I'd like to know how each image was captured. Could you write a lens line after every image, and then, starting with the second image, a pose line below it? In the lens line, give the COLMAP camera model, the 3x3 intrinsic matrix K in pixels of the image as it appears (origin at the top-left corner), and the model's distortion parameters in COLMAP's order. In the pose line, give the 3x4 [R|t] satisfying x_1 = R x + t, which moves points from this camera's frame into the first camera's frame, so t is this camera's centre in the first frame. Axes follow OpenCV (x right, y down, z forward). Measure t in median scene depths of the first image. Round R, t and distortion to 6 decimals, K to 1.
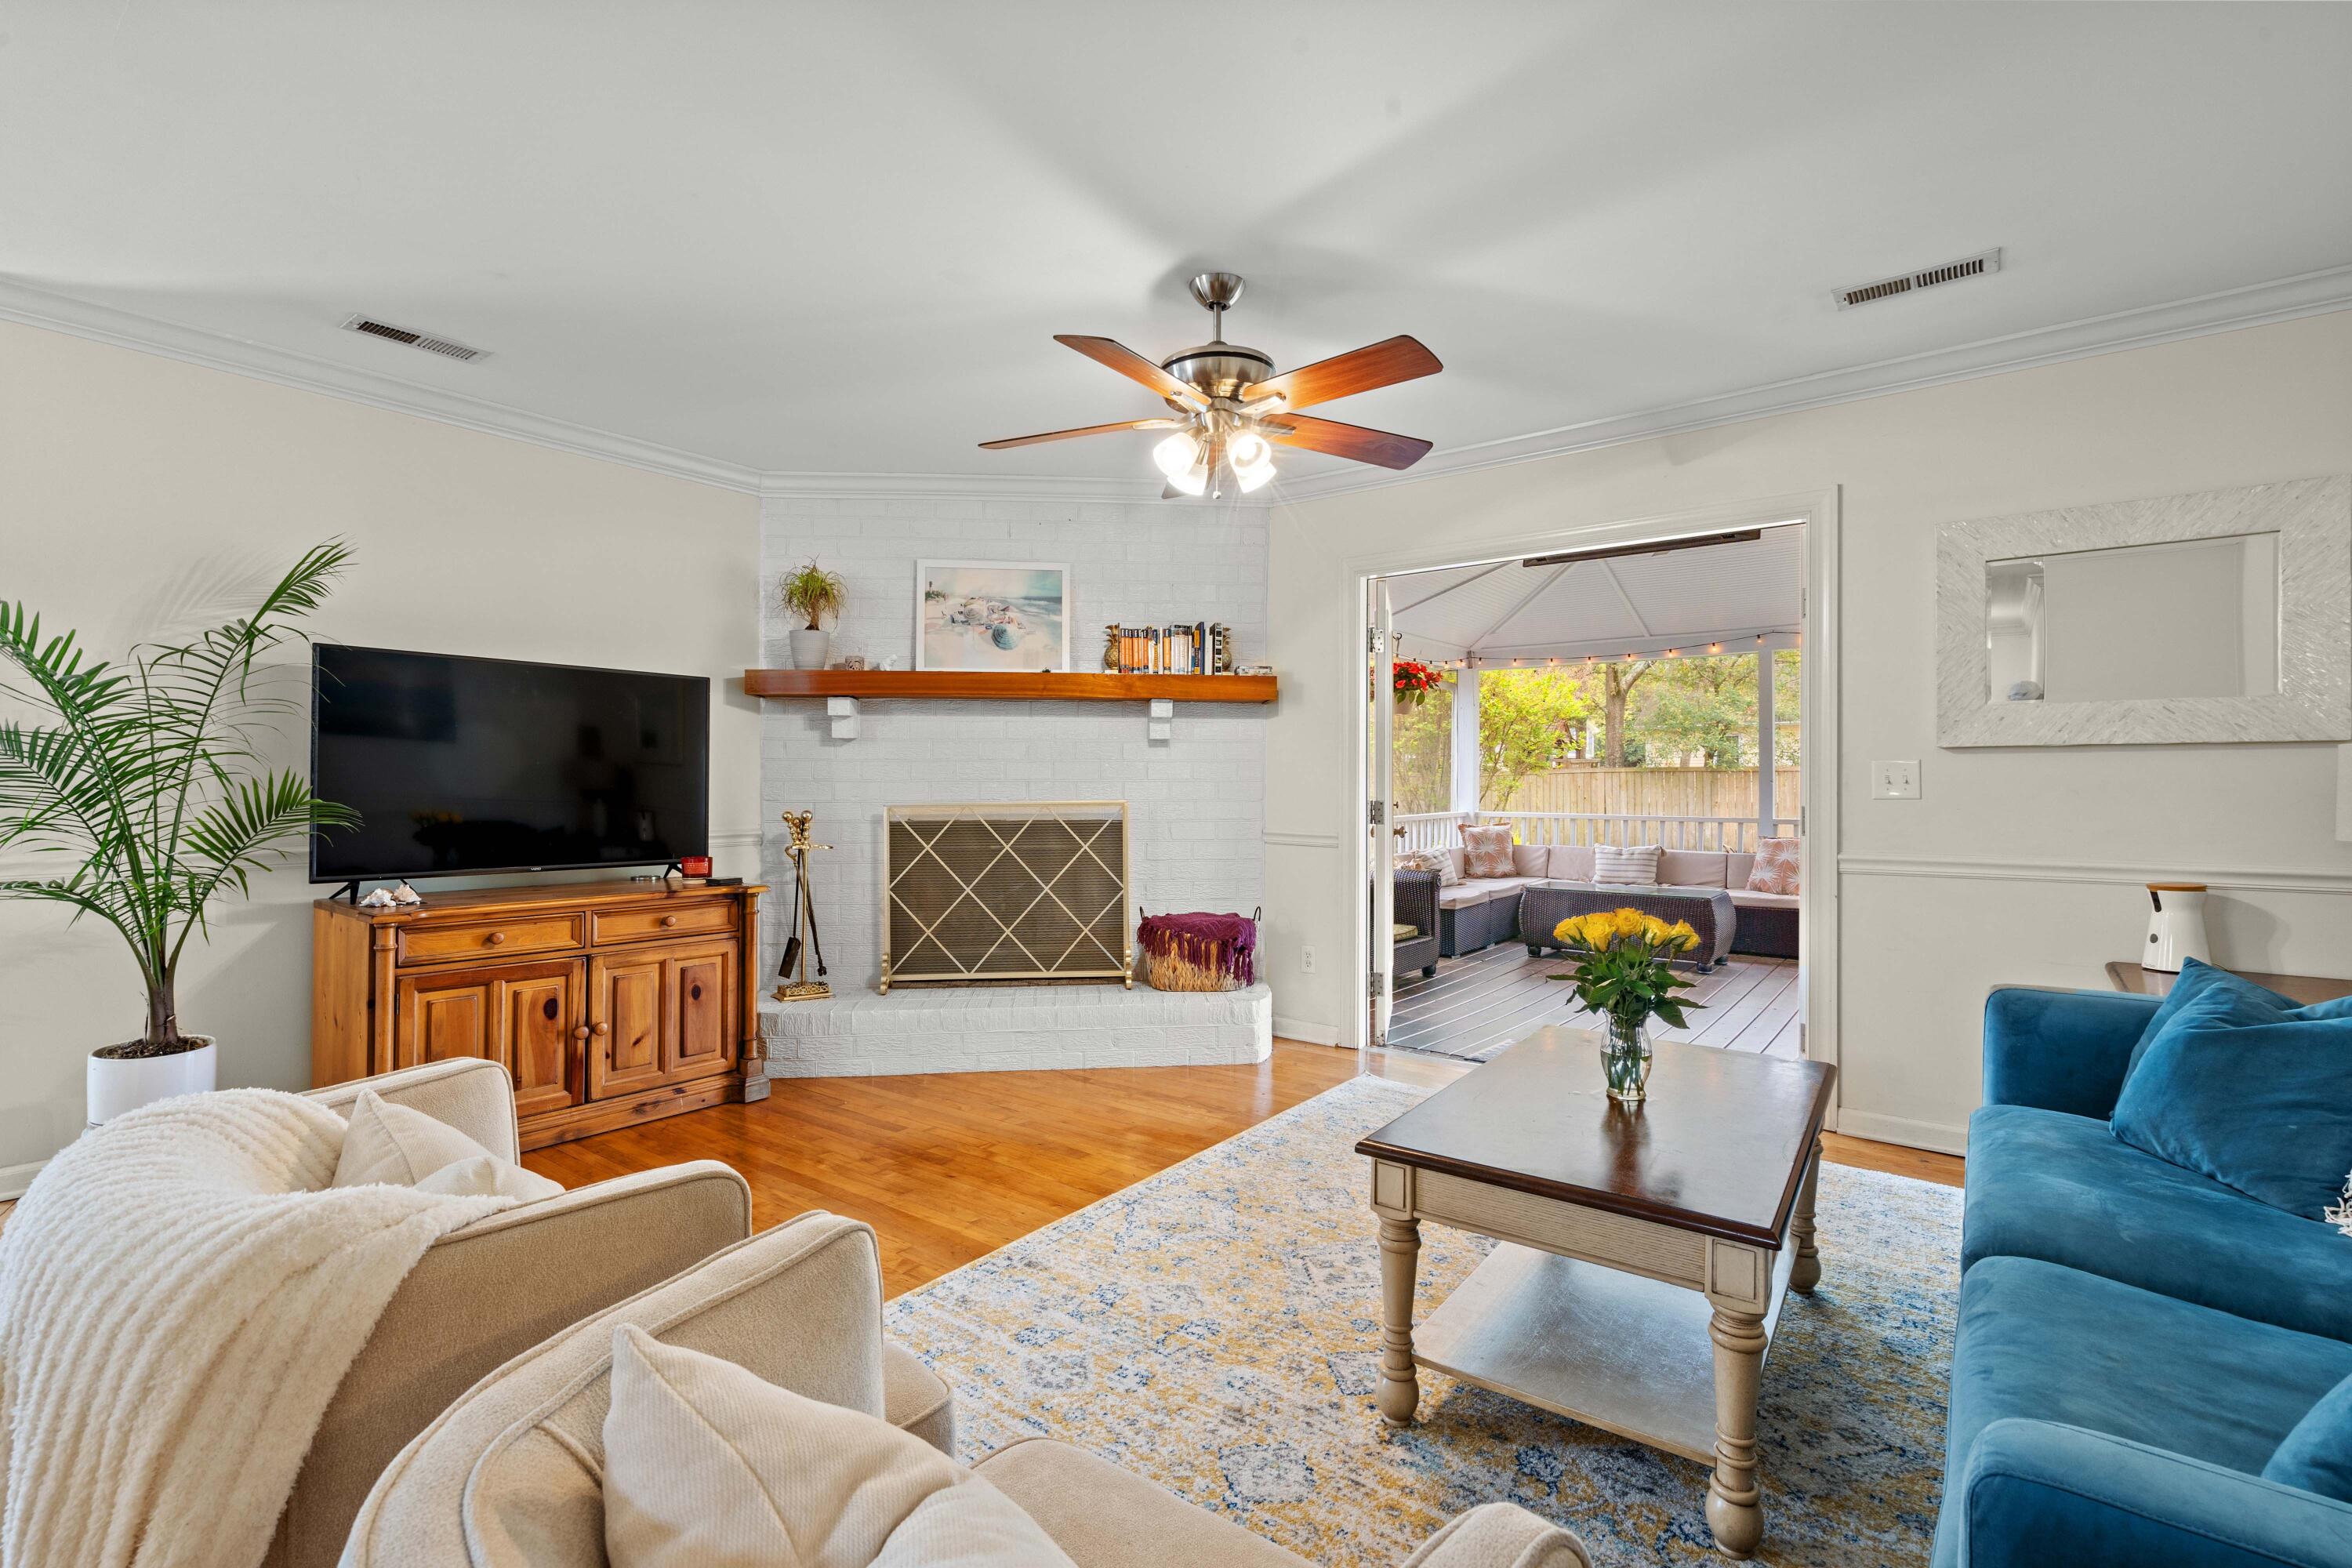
lens RADIAL K [[1084.3, 0, 1153.5], [0, 1084.3, 776.5], [0, 0, 1]] dist [-0.018901, -0.000250]
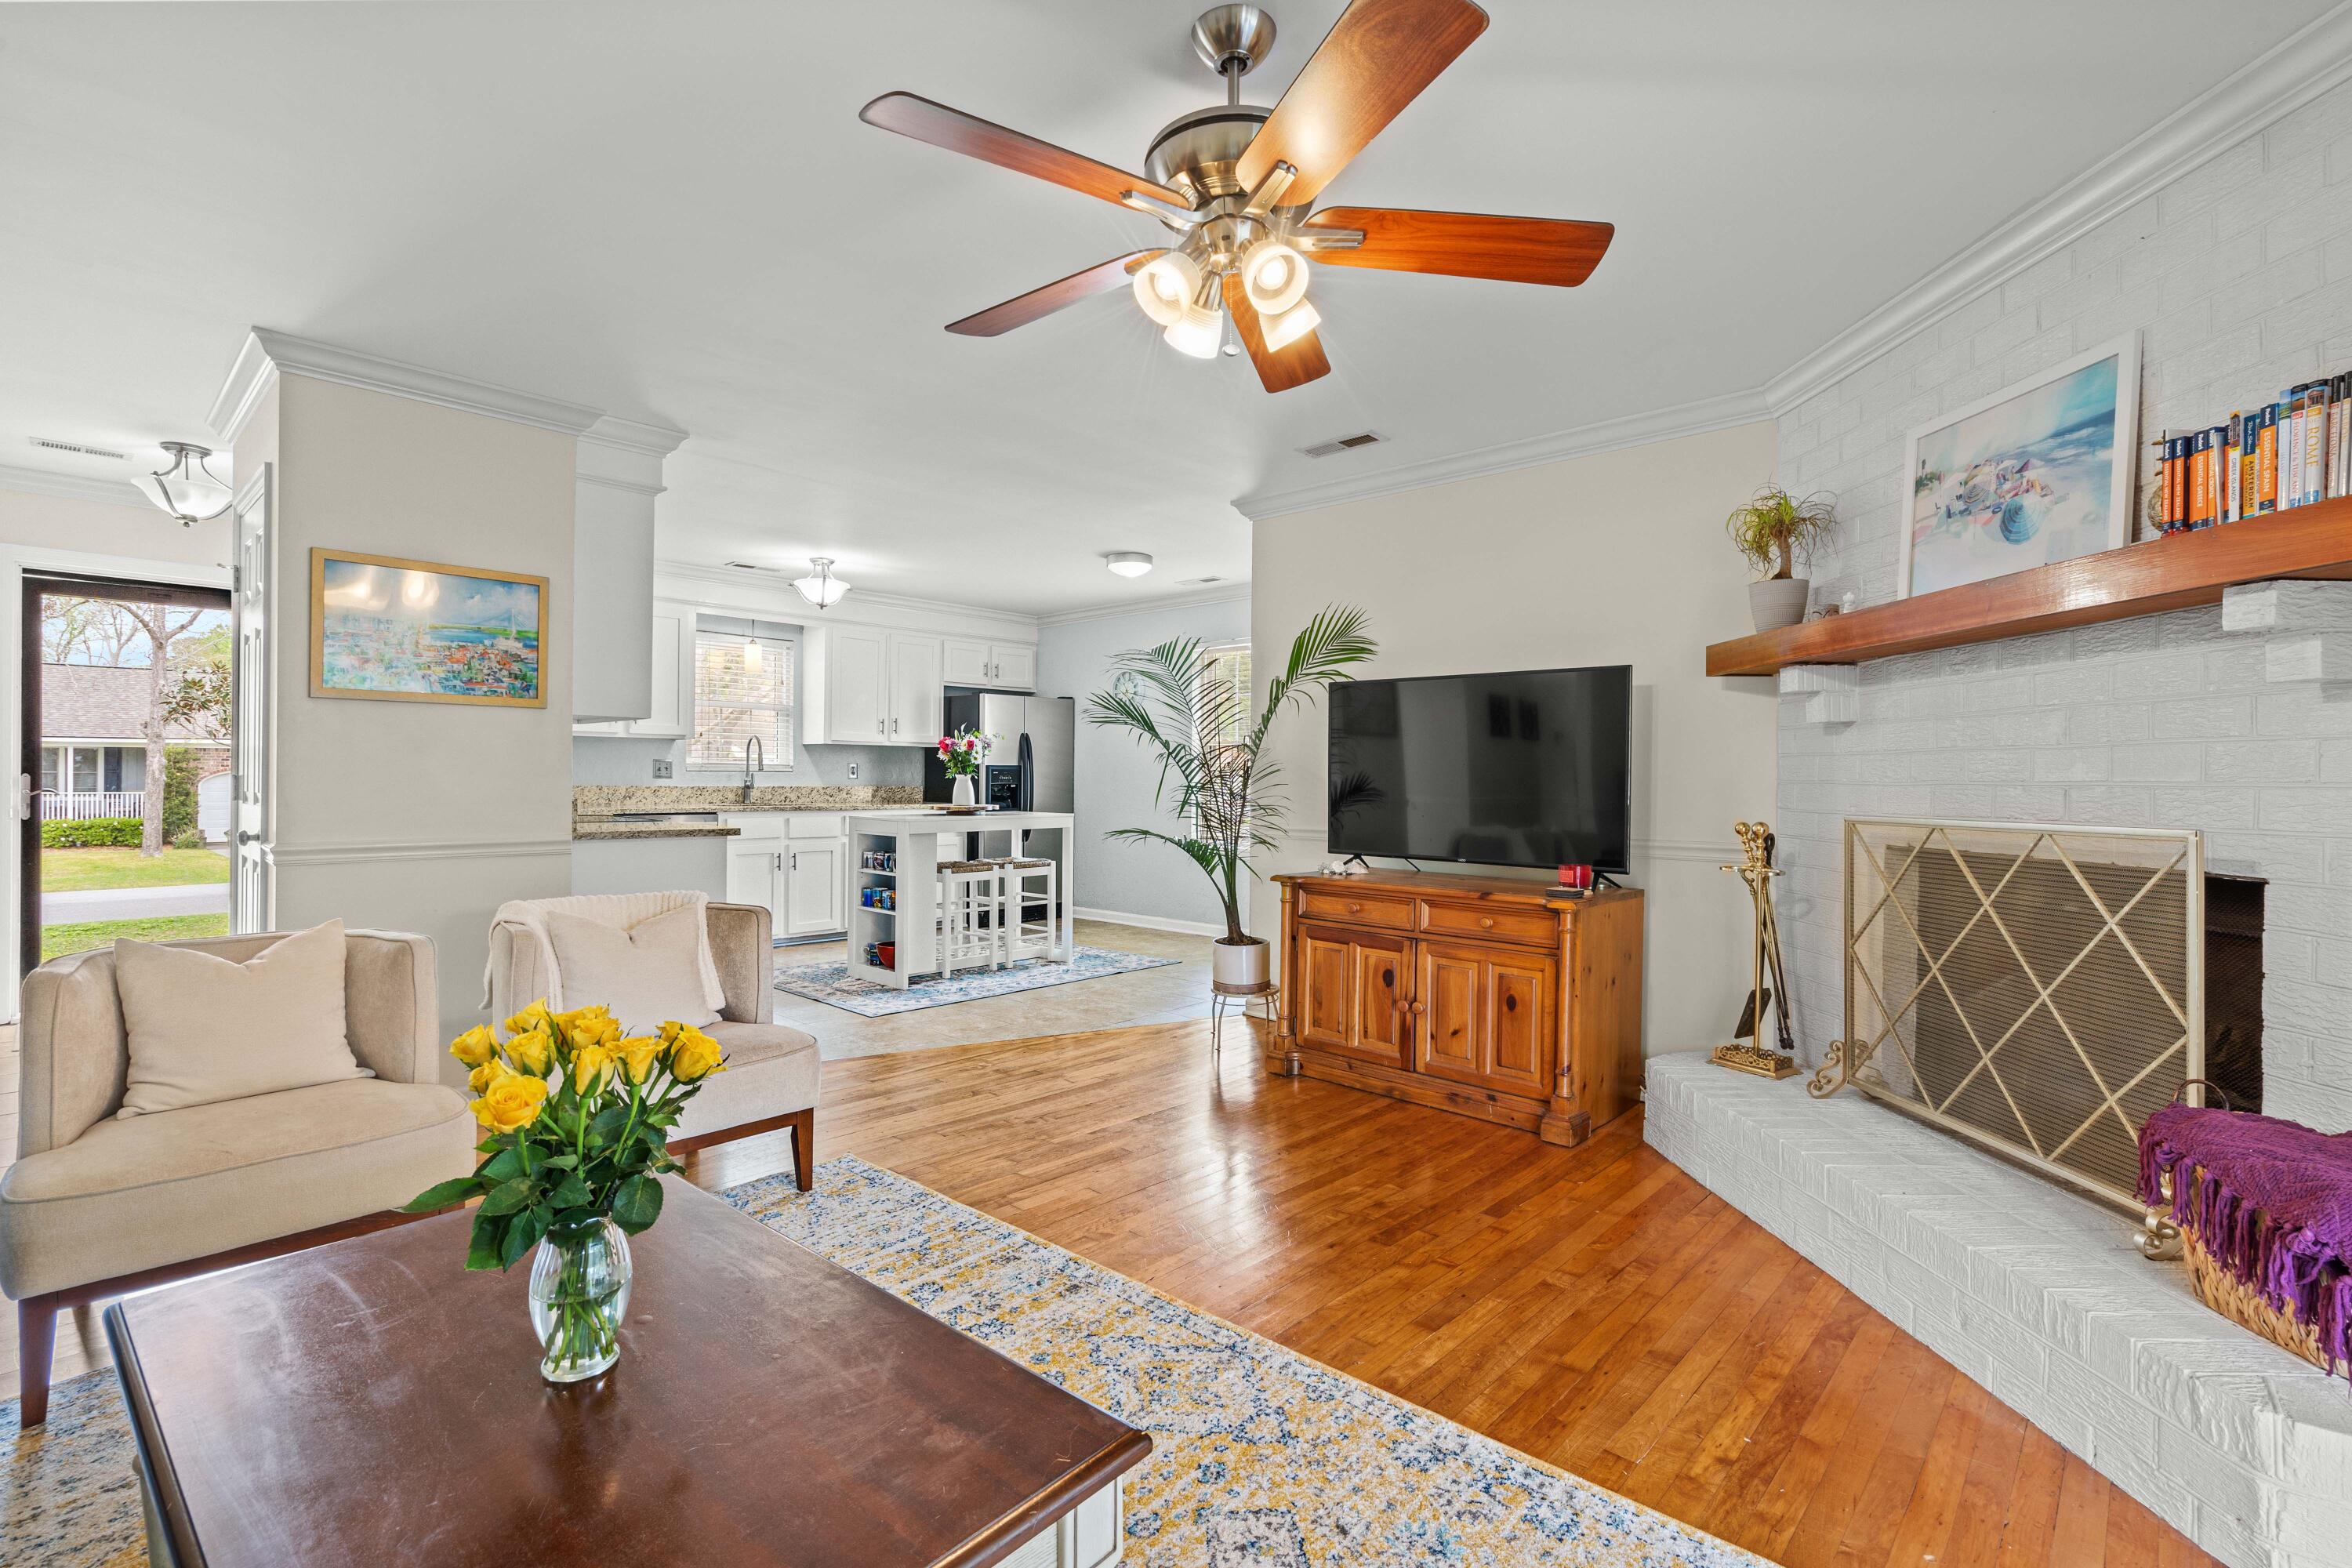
lens RADIAL K [[1084.3, 0, 1172.2], [0, 1084.3, 778.9], [0, 0, 1]] dist [-0.018901, -0.000250]
pose [[-0.106237, -0.000587, -0.994341, 0.558612], [-0.000425, 1.000000, -0.000545, 0.002360], [0.994341, 0.000364, -0.106237, 0.802442]]
